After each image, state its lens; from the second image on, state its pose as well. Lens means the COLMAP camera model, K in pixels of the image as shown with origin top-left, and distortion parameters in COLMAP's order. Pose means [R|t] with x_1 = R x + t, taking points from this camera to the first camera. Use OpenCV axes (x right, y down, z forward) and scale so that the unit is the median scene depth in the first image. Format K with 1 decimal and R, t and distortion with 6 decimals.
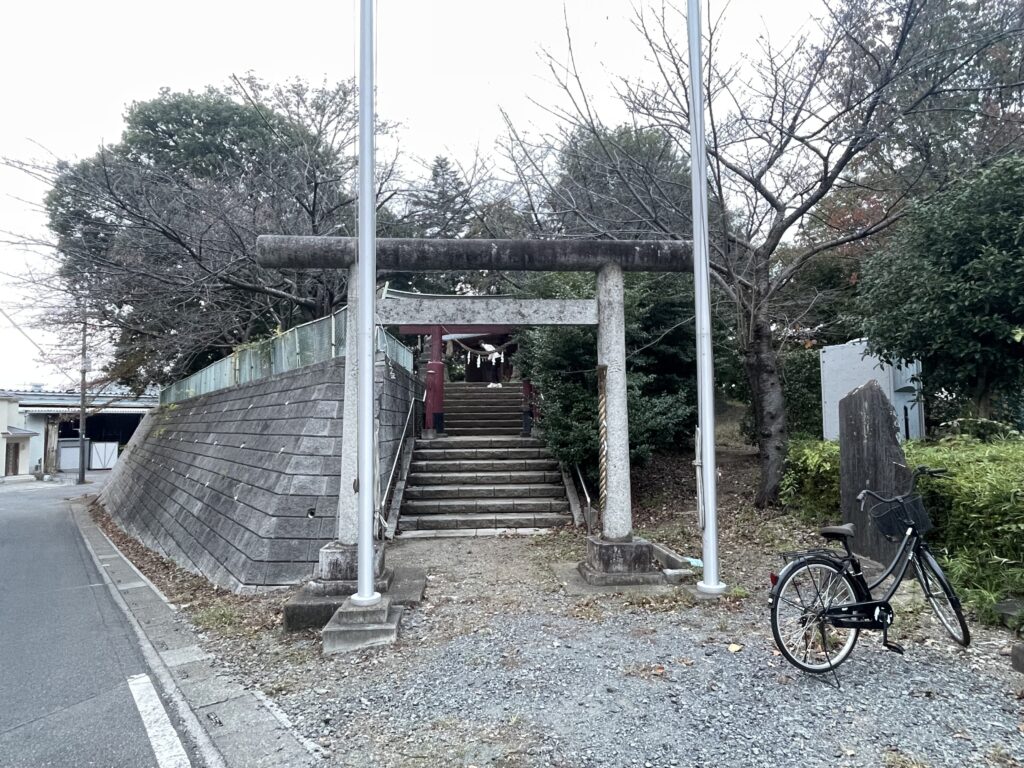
lens RADIAL K [[592.5, 0, 508.2], [0, 592.5, 384.4], [0, 0, 1]] dist [-0.006844, 0.003351]
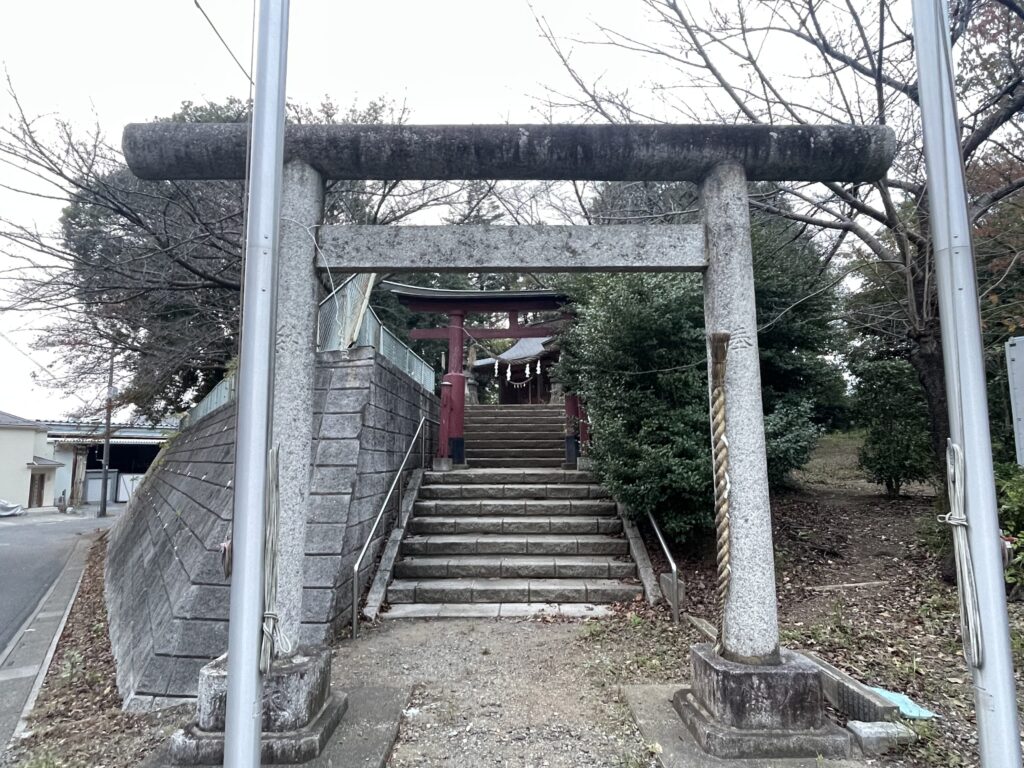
lens RADIAL K [[592.5, 0, 506.6], [0, 592.5, 387.5], [0, 0, 1]] dist [-0.006844, 0.003351]
pose [[0.997840, -0.001118, -0.065676, -0.001738], [-0.002439, 0.998535, -0.054058, 0.033757], [0.065640, 0.054101, 0.996376, 0.314188]]
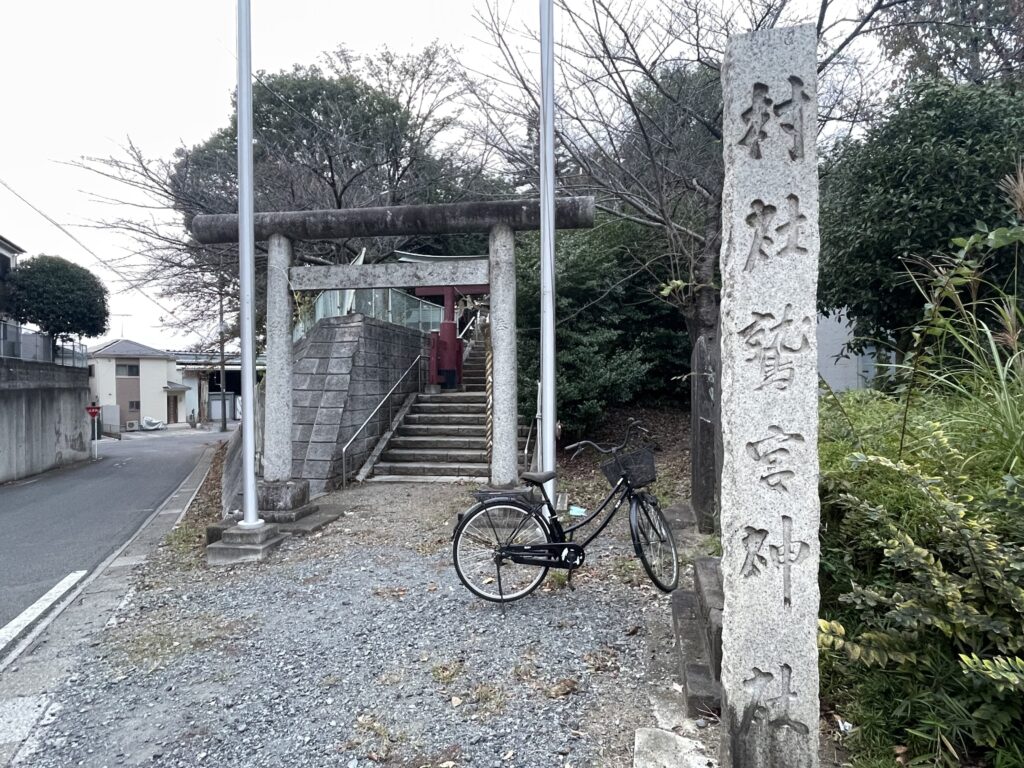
lens RADIAL K [[592.5, 0, 510.3], [0, 592.5, 387.4], [0, 0, 1]] dist [-0.006844, 0.003351]
pose [[0.977599, 0.006151, -0.210385, 0.301659], [0.010009, 0.997083, 0.075664, 0.001415], [0.210237, -0.076075, 0.974686, -0.017622]]
